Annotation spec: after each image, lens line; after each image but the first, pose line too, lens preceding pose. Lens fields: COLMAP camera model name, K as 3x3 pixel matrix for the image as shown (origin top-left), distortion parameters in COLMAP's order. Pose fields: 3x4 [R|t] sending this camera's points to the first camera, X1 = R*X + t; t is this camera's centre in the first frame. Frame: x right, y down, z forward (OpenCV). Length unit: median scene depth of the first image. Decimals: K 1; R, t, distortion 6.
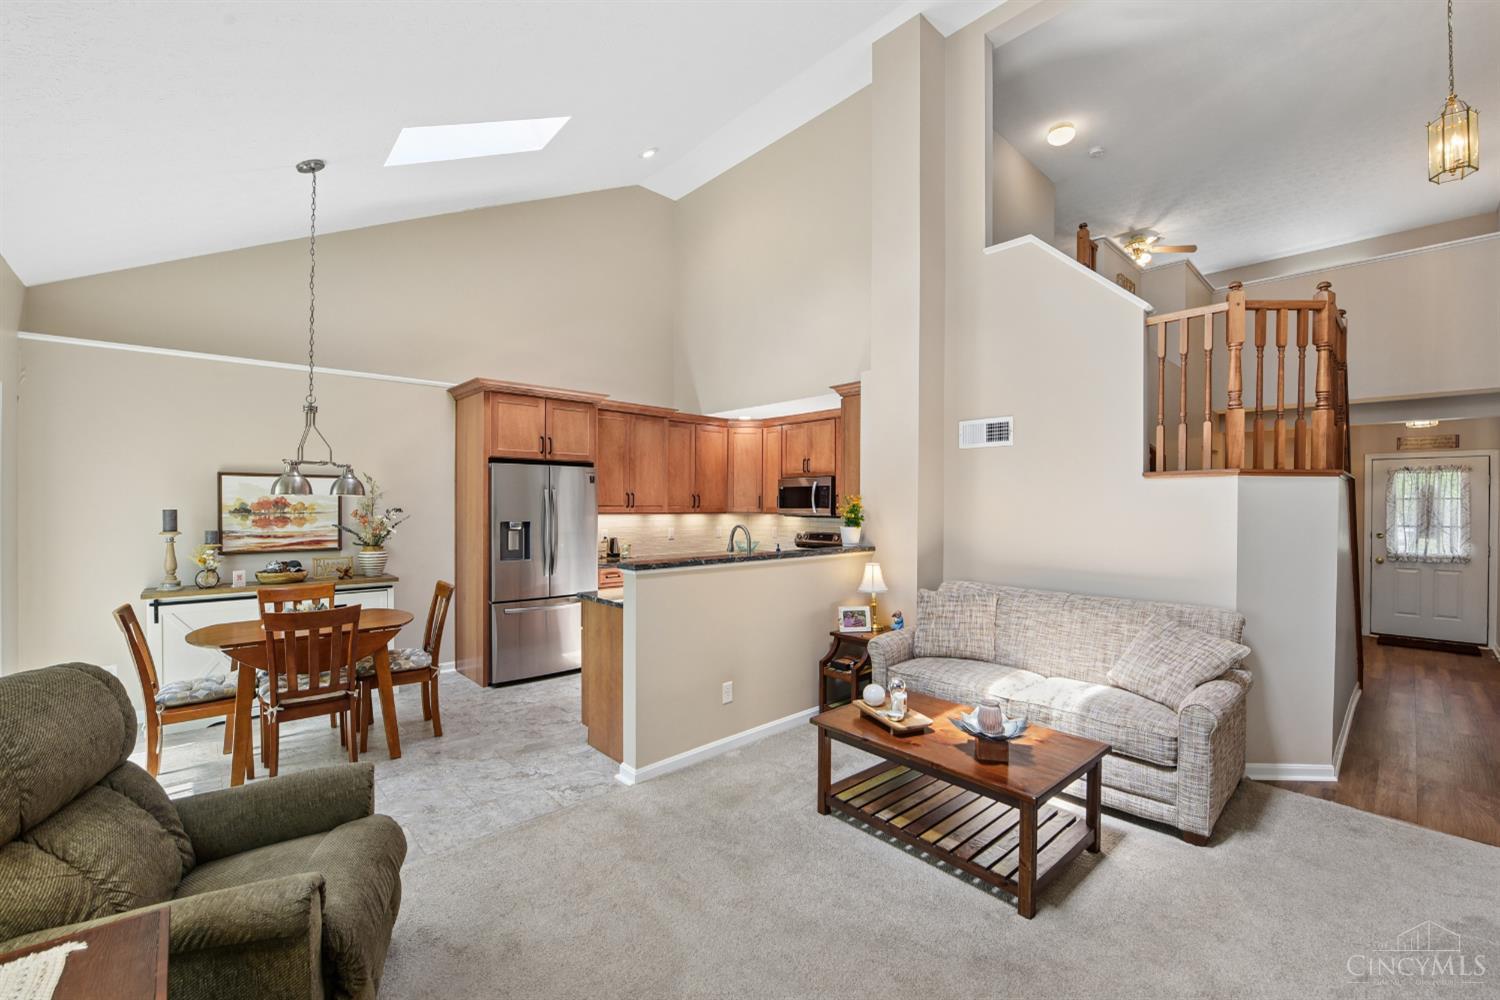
lens RADIAL K [[620.5, 0, 764.1], [0, 620.5, 499.4], [0, 0, 1]] dist [-0.021395, -0.000269]
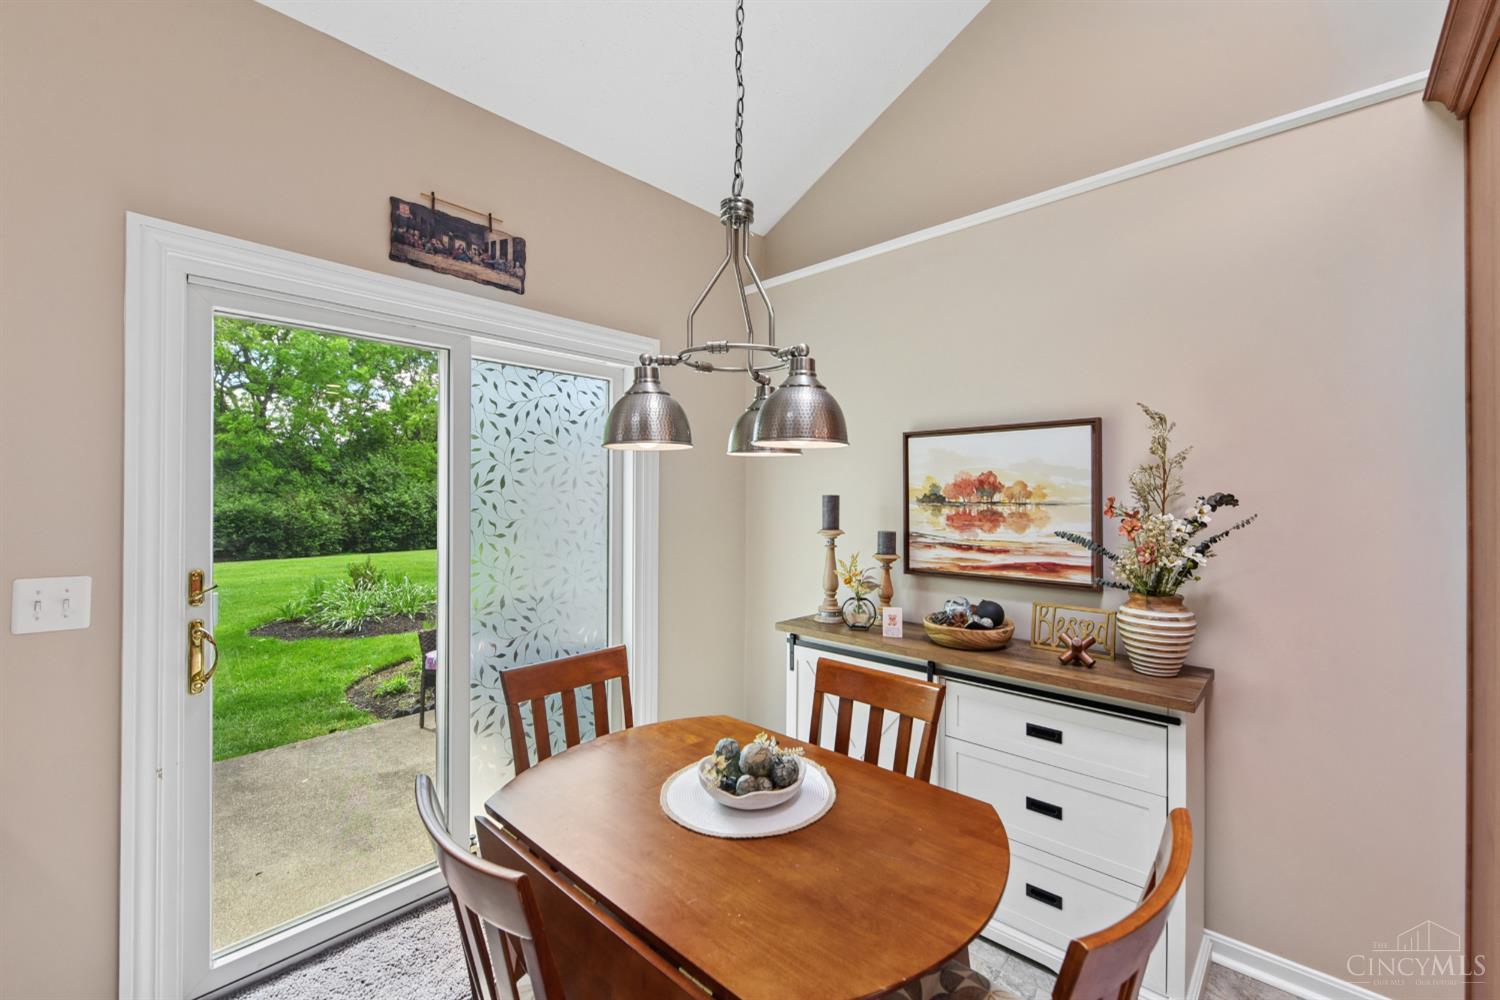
lens RADIAL K [[614.4, 0, 770.0], [0, 614.4, 492.9], [0, 0, 1]] dist [-0.008383, -0.005029]
pose [[0.082329, -0.009278, -0.996562, -0.267266], [0.002849, 0.999955, -0.009074, 0.015900], [0.996601, -0.002093, 0.082352, 0.702156]]
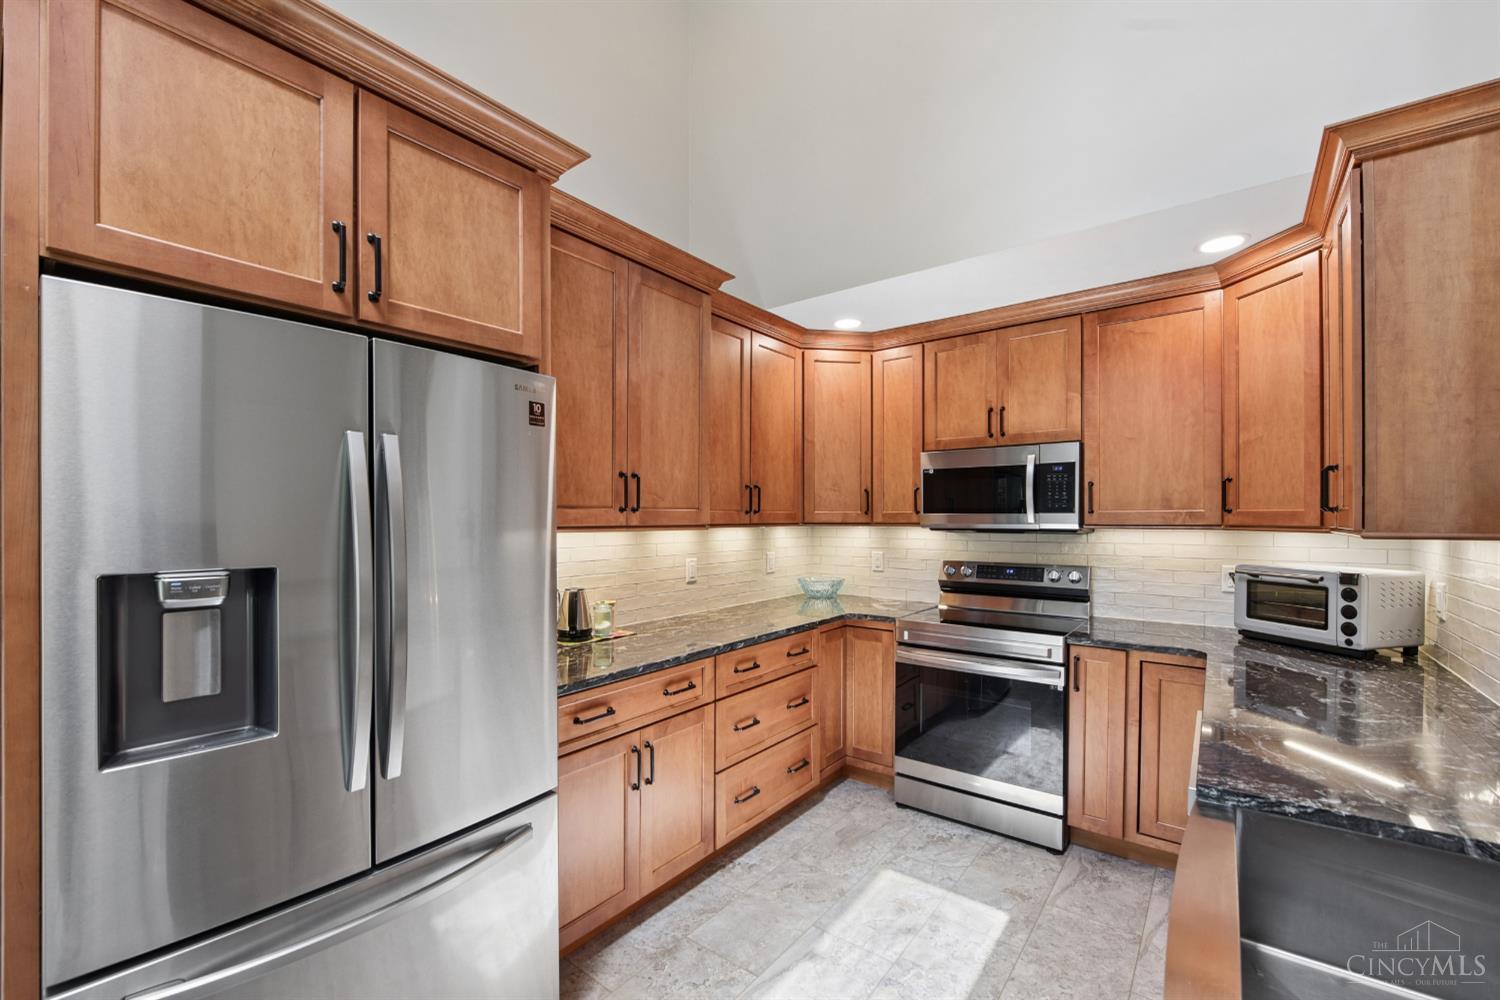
lens RADIAL K [[610.3, 0, 760.1], [0, 610.3, 512.9], [0, 0, 1]] dist [-0.016844, -0.000218]
pose [[0.987501, -0.004168, 0.157557, -0.237193], [0.003874, 0.999990, 0.002172, 0.016415], [-0.157564, -0.001535, 0.987508, 0.756427]]
